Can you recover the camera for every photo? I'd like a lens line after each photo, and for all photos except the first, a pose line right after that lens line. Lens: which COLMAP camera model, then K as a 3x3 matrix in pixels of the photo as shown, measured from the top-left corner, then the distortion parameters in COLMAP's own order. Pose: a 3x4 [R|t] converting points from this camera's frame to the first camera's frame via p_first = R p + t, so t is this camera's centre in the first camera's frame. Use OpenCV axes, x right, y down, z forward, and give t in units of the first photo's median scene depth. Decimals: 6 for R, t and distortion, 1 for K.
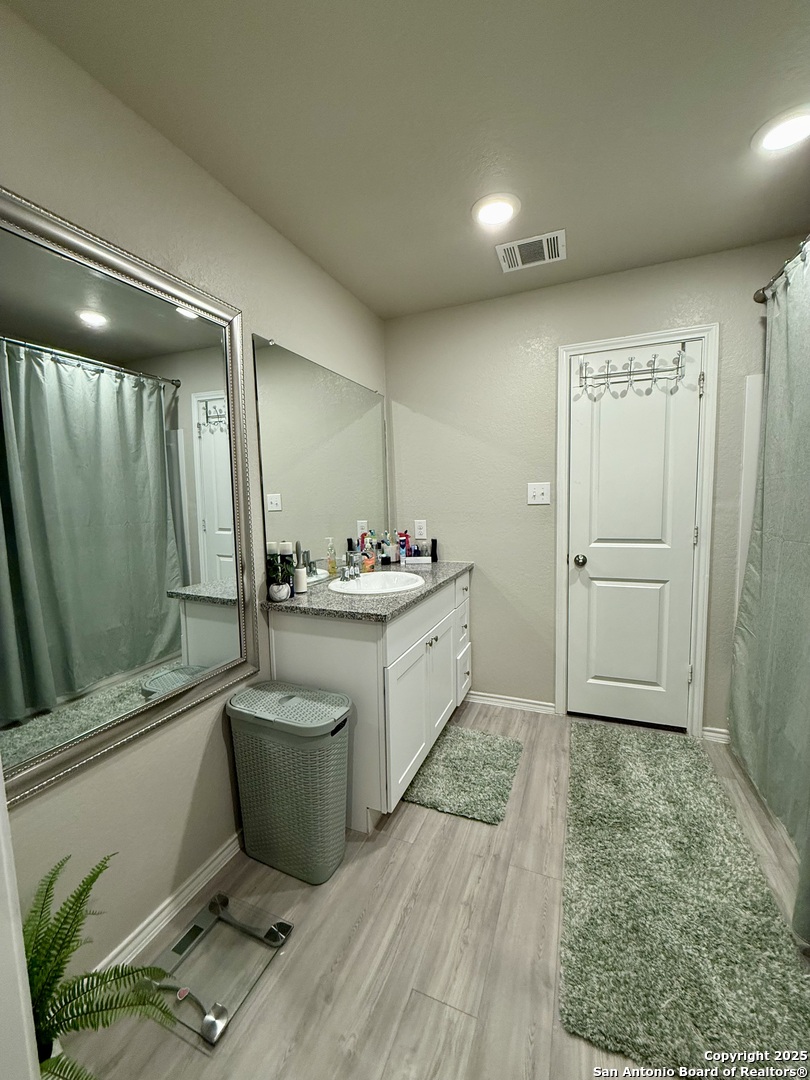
lens RADIAL K [[432.9, 0, 402.2], [0, 432.9, 542.1], [0, 0, 1]] dist [0.001393, 0.000081]
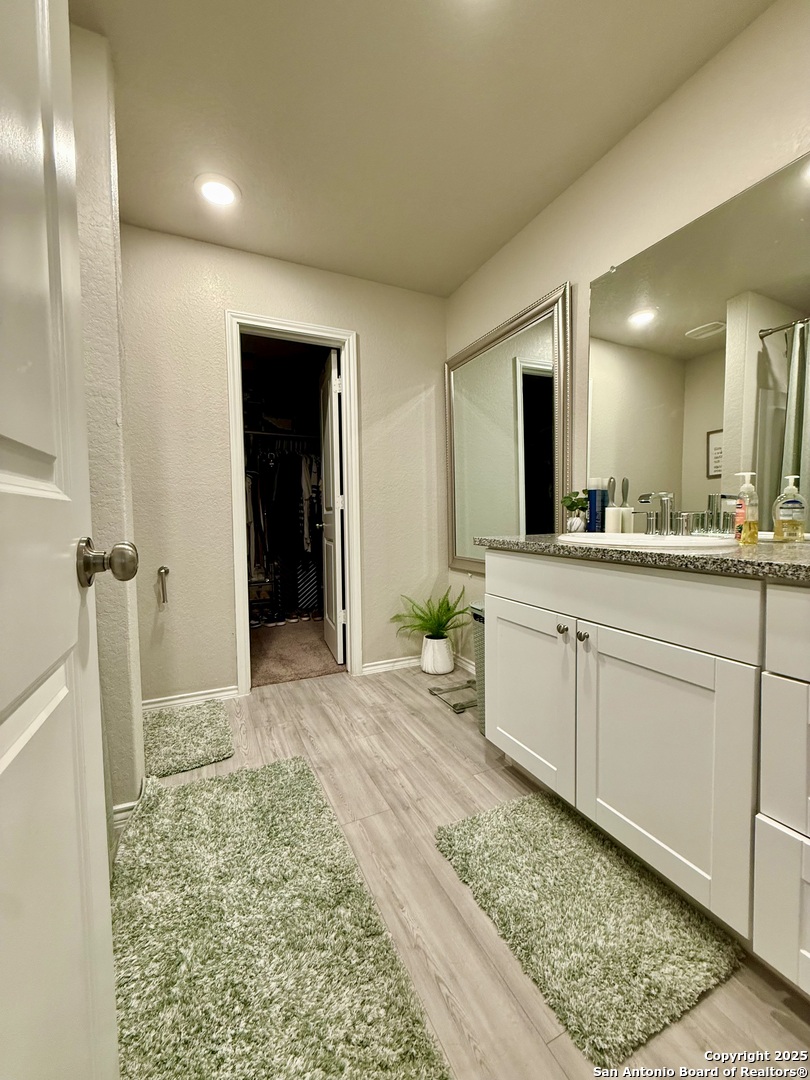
lens RADIAL K [[432.9, 0, 405.5], [0, 432.9, 538.6], [0, 0, 1]] dist [0.001393, 0.000081]
pose [[-0.667932, 0.071491, -0.740781, 0.978248], [-0.039316, 0.990596, 0.131050, 0.035064], [0.743183, 0.116658, -0.658839, 1.742989]]
